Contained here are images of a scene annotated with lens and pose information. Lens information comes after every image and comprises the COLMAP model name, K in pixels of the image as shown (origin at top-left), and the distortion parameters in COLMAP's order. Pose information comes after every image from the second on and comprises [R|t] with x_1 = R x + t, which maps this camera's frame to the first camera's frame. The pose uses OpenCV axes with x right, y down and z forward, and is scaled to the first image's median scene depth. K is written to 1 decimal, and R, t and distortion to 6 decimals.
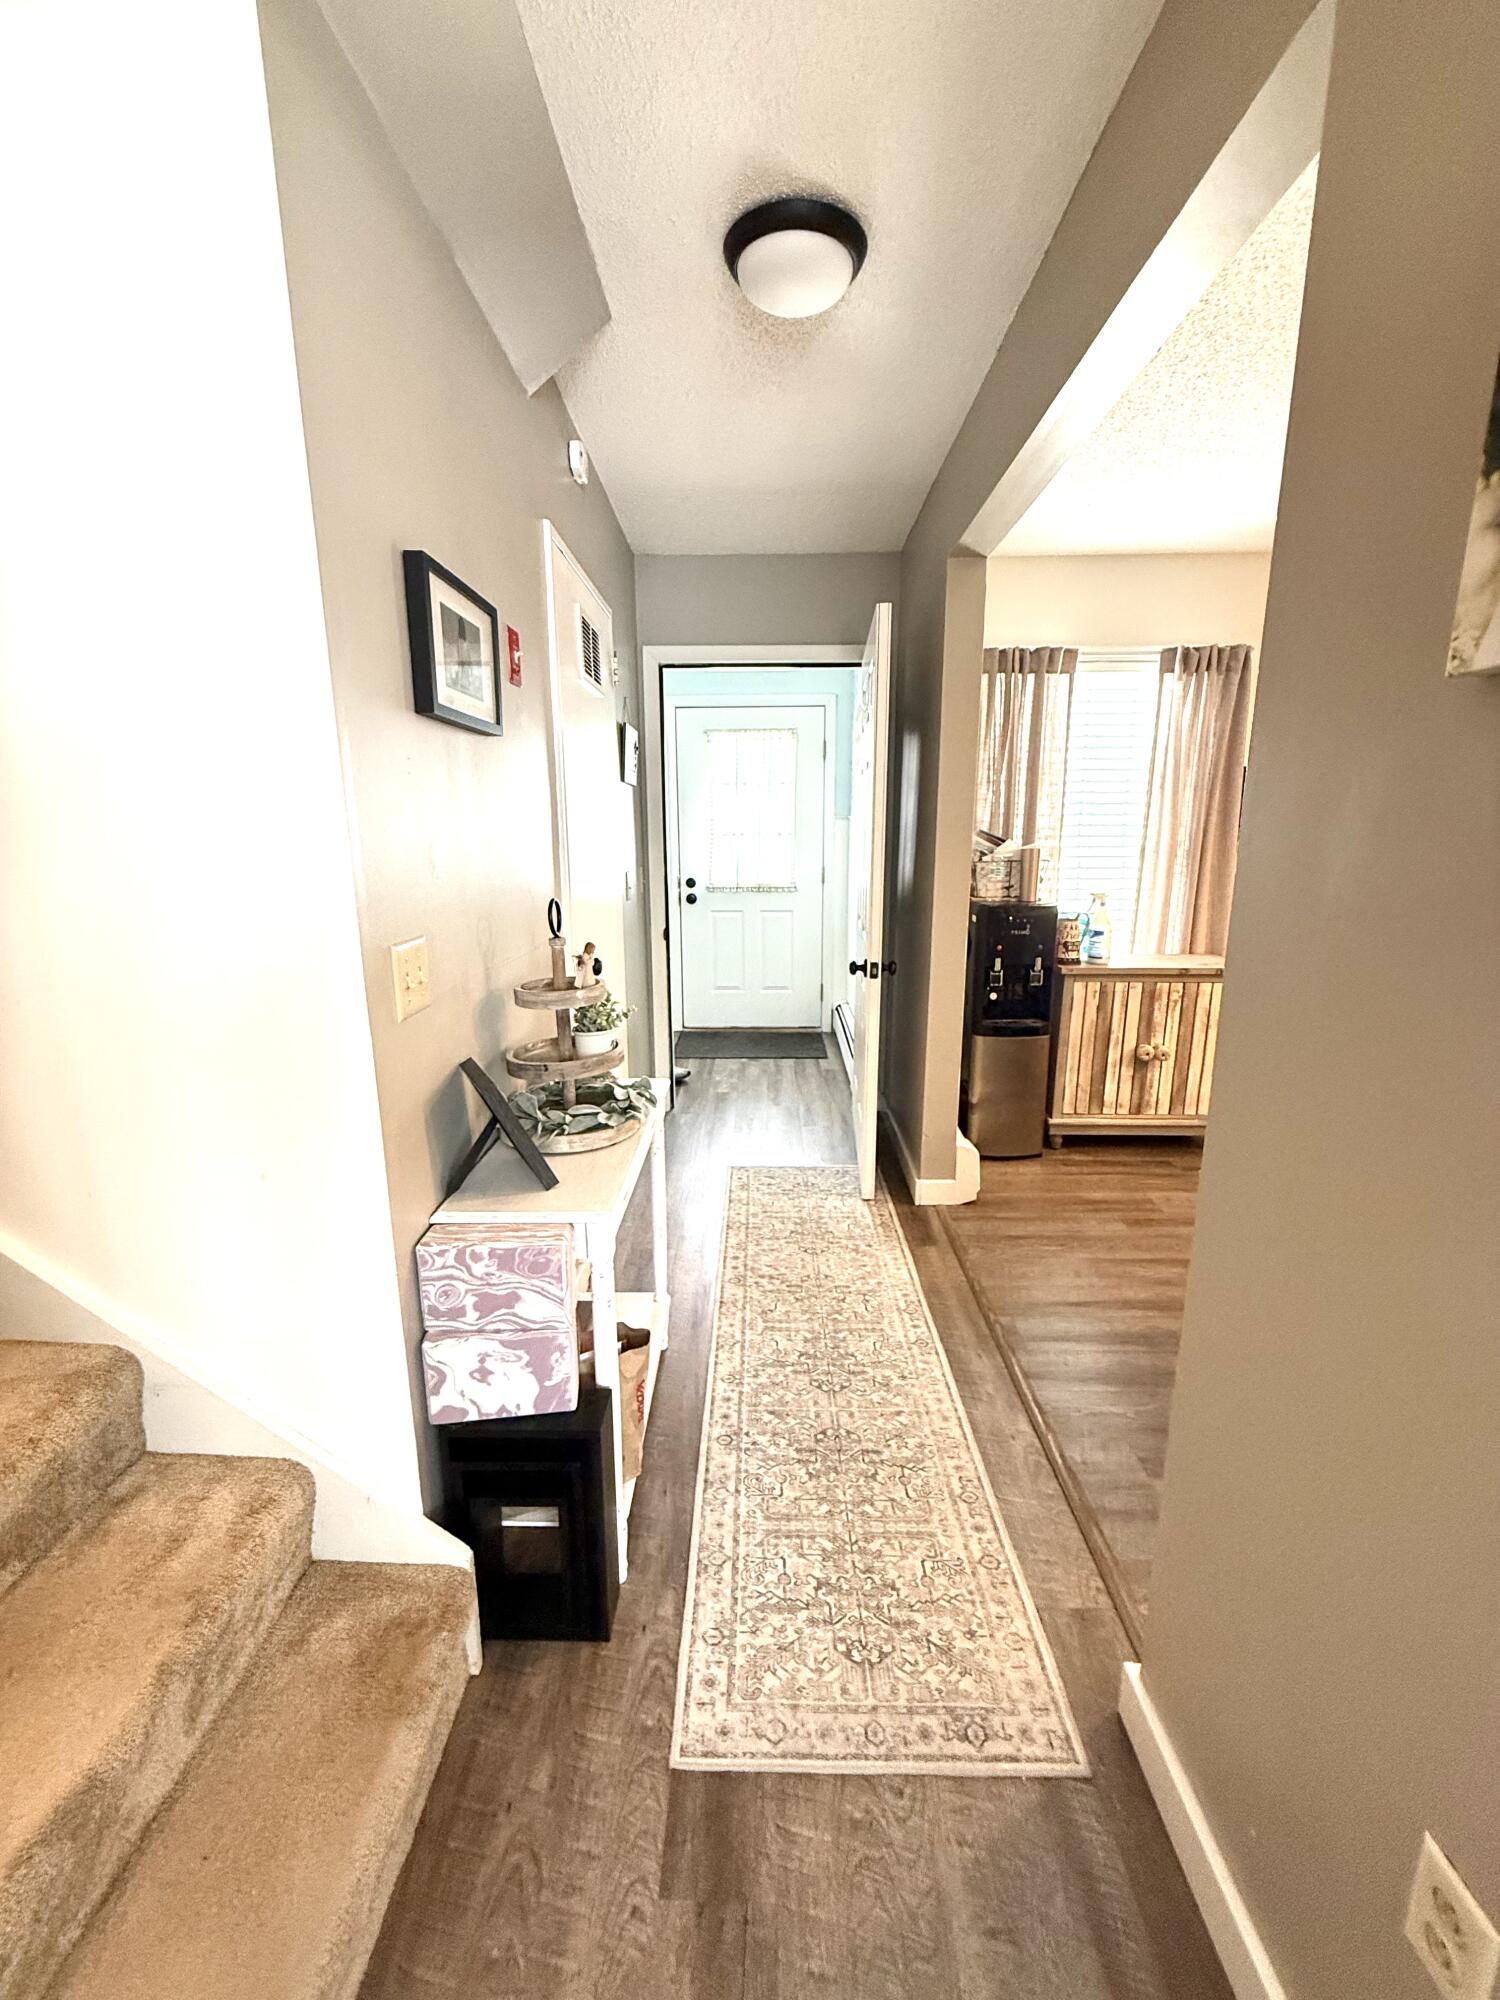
lens RADIAL K [[795.8, 0, 751.9], [0, 795.8, 998.3], [0, 0, 1]] dist [-0.000699, -0.000026]
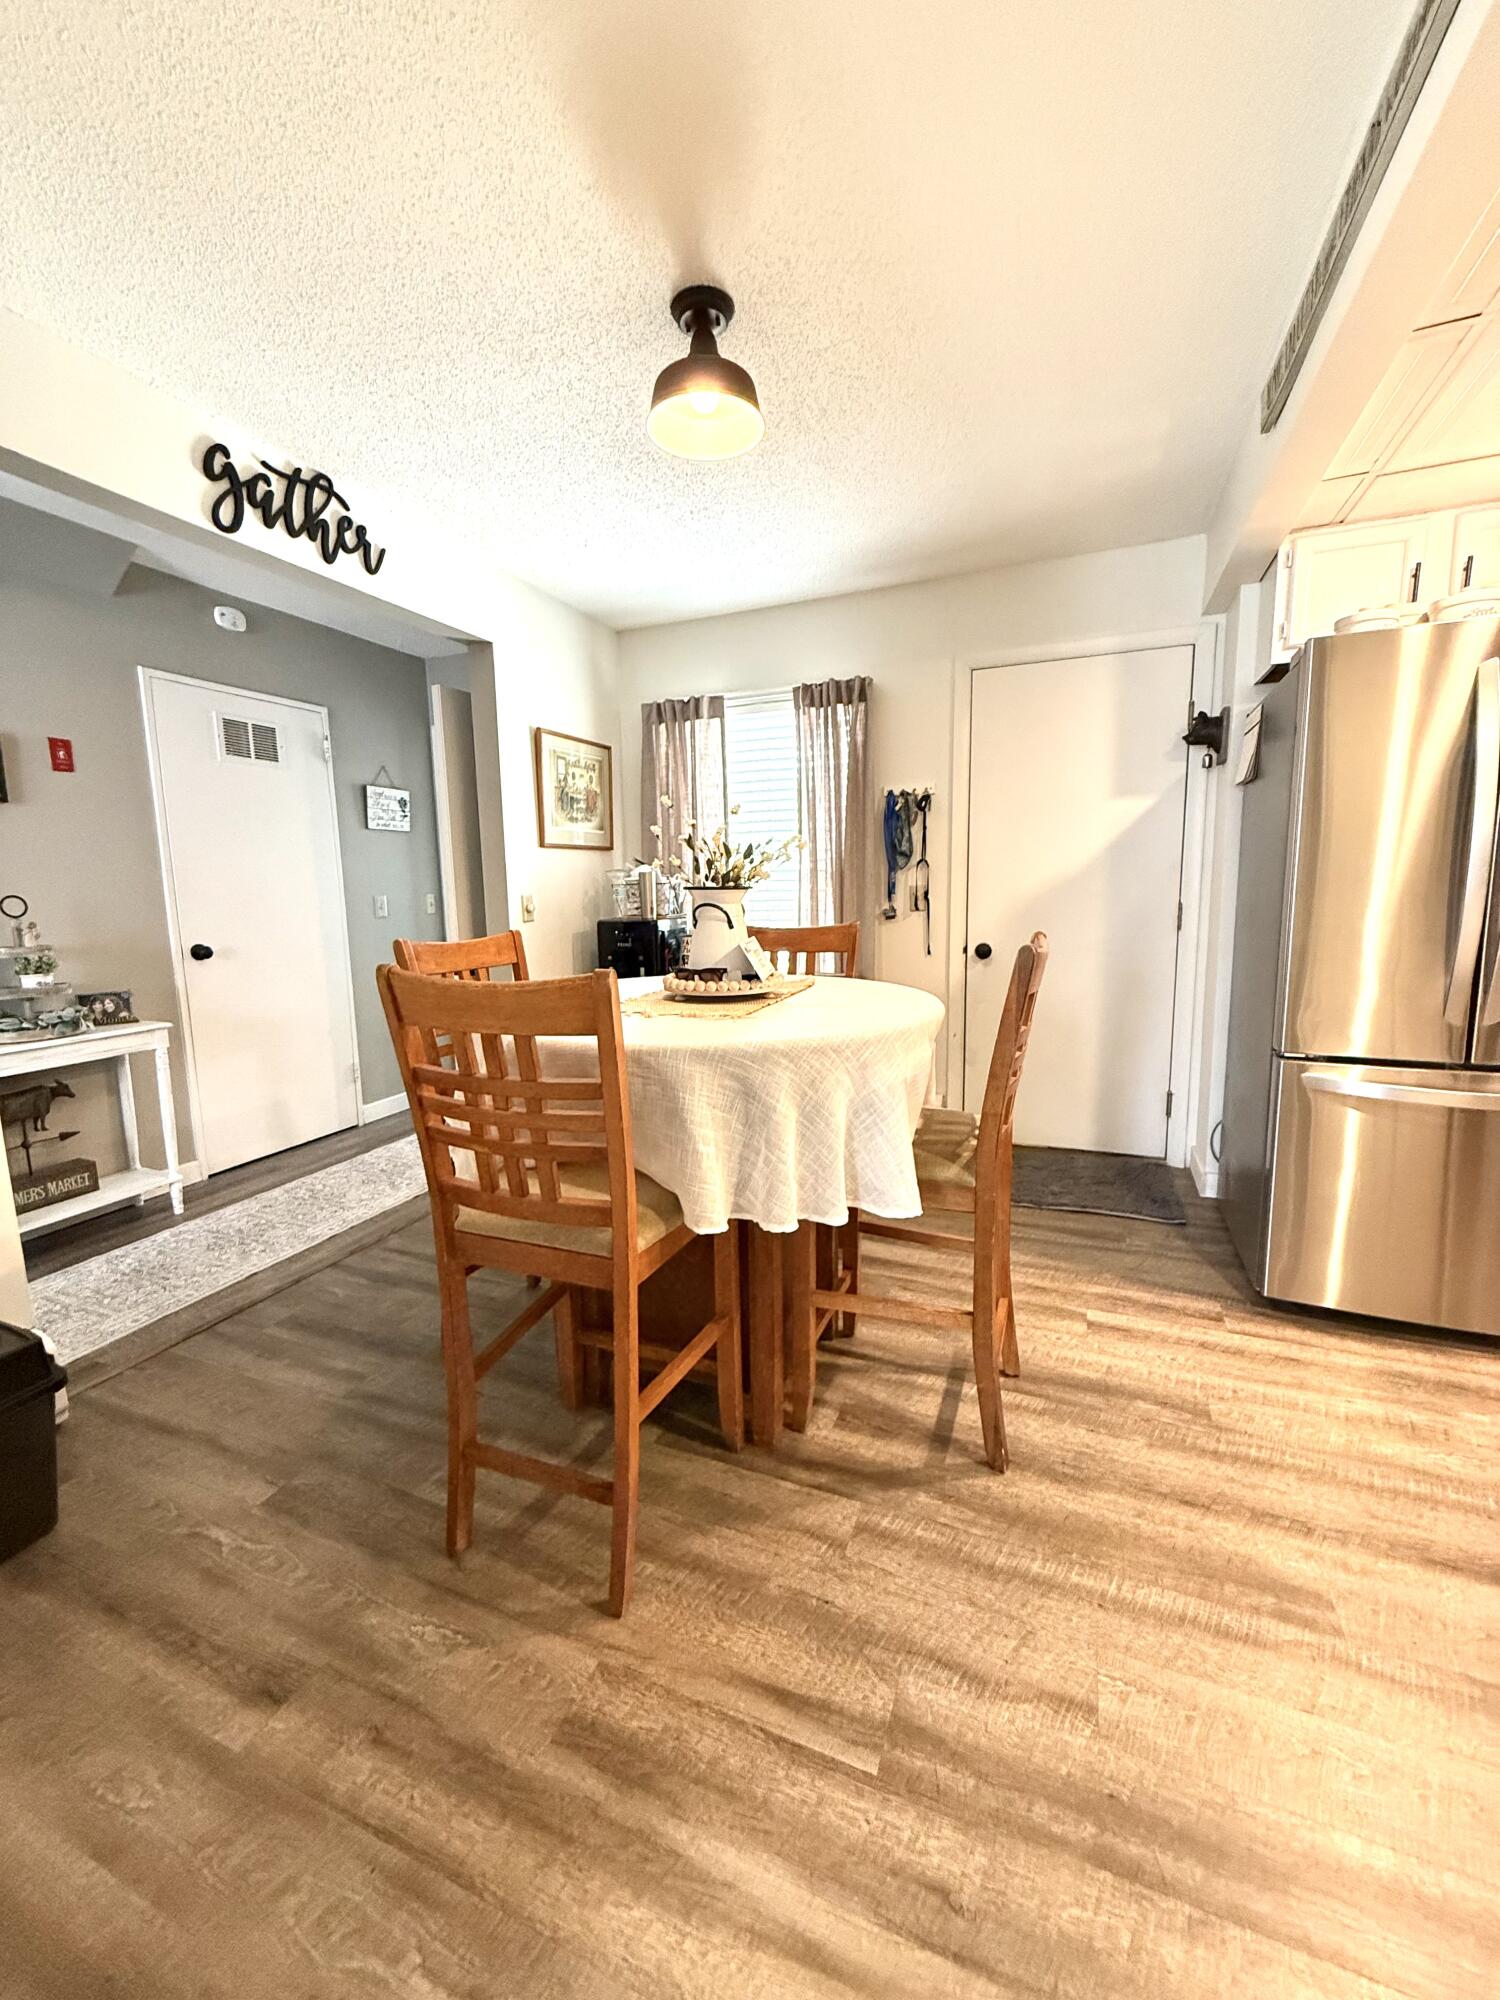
lens RADIAL K [[795.8, 0, 745.0], [0, 795.8, 993.9], [0, 0, 1]] dist [-0.000699, -0.000026]
pose [[0.927309, 0.036427, -0.372520, 0.878366], [-0.058973, 0.997041, -0.049305, 0.032299], [0.369621, 0.067690, 0.926714, 0.004190]]
